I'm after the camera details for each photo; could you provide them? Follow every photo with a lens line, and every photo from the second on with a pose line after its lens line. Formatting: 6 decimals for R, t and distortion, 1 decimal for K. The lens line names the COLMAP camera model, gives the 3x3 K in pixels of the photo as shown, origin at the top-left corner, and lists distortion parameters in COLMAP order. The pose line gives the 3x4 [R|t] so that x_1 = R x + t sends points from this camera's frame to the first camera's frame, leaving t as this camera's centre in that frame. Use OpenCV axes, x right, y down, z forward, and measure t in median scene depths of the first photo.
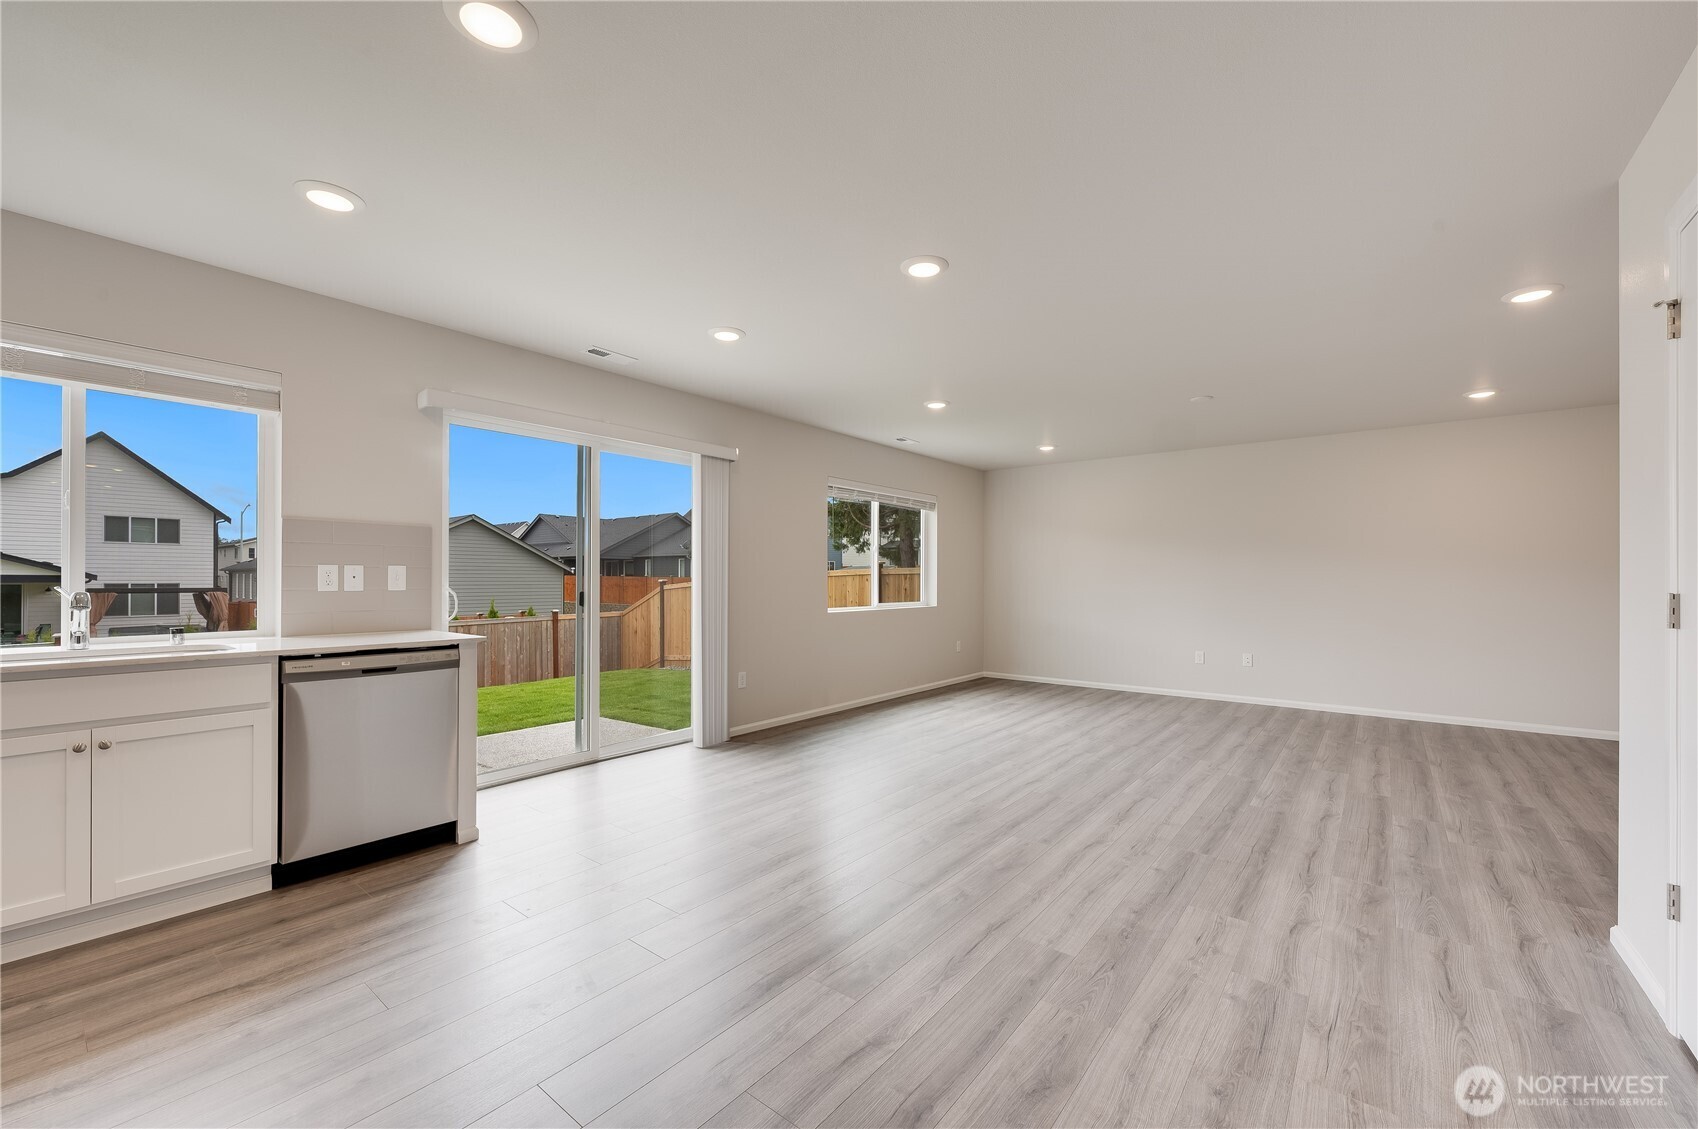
lens RADIAL K [[670.6, 0, 853.0], [0, 670.6, 578.5], [0, 0, 1]] dist [0.000487, 0.000145]
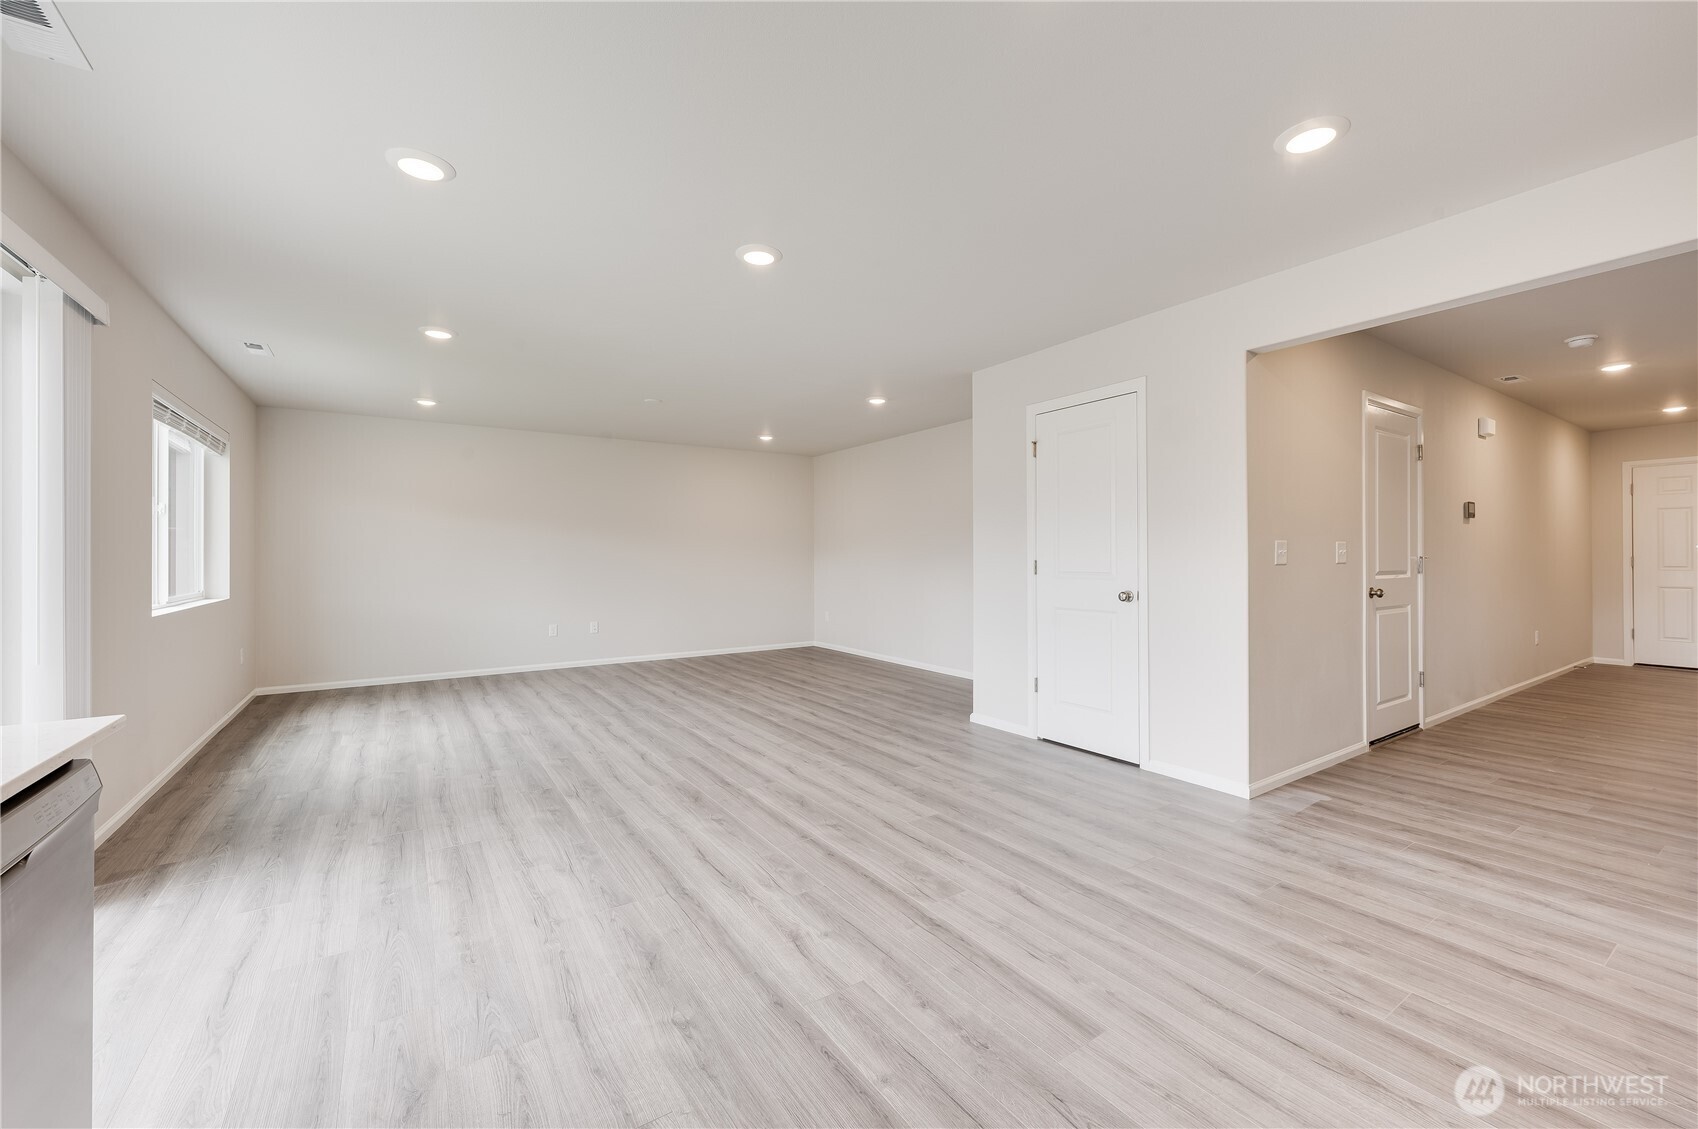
lens RADIAL K [[674.1, 0, 850.2], [0, 674.1, 557.1], [0, 0, 1]] dist [-0.000968, -0.000203]
pose [[0.307350, -0.003970, 0.951588, -0.838556], [0.001959, 0.999992, 0.003540, -0.001614], [-0.951594, 0.000777, 0.307355, 0.543213]]
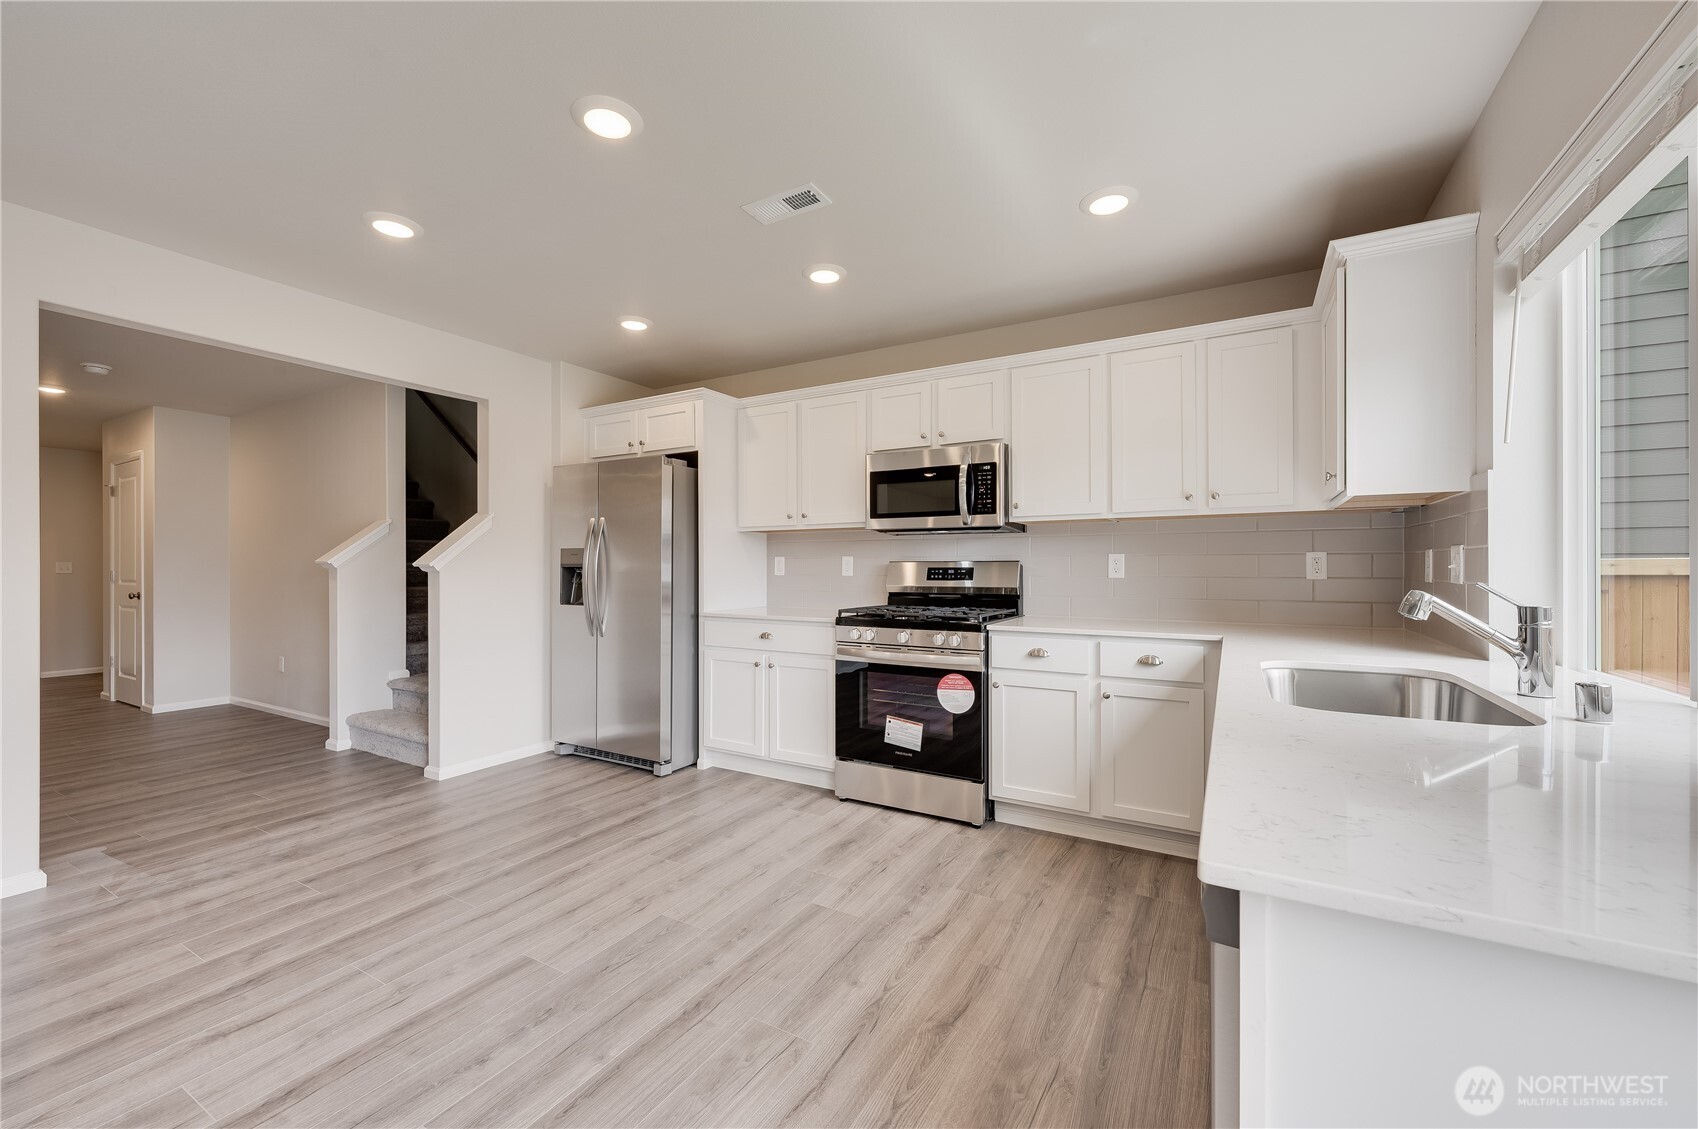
lens RADIAL K [[673.4, 0, 852.9], [0, 673.4, 566.3], [0, 0, 1]] dist [-0.000391, -0.000023]
pose [[-0.988066, -0.000749, -0.154028, -0.445238], [-0.000164, 0.999993, -0.003817, 0.001459], [0.154029, -0.003746, -0.988059, 1.280796]]
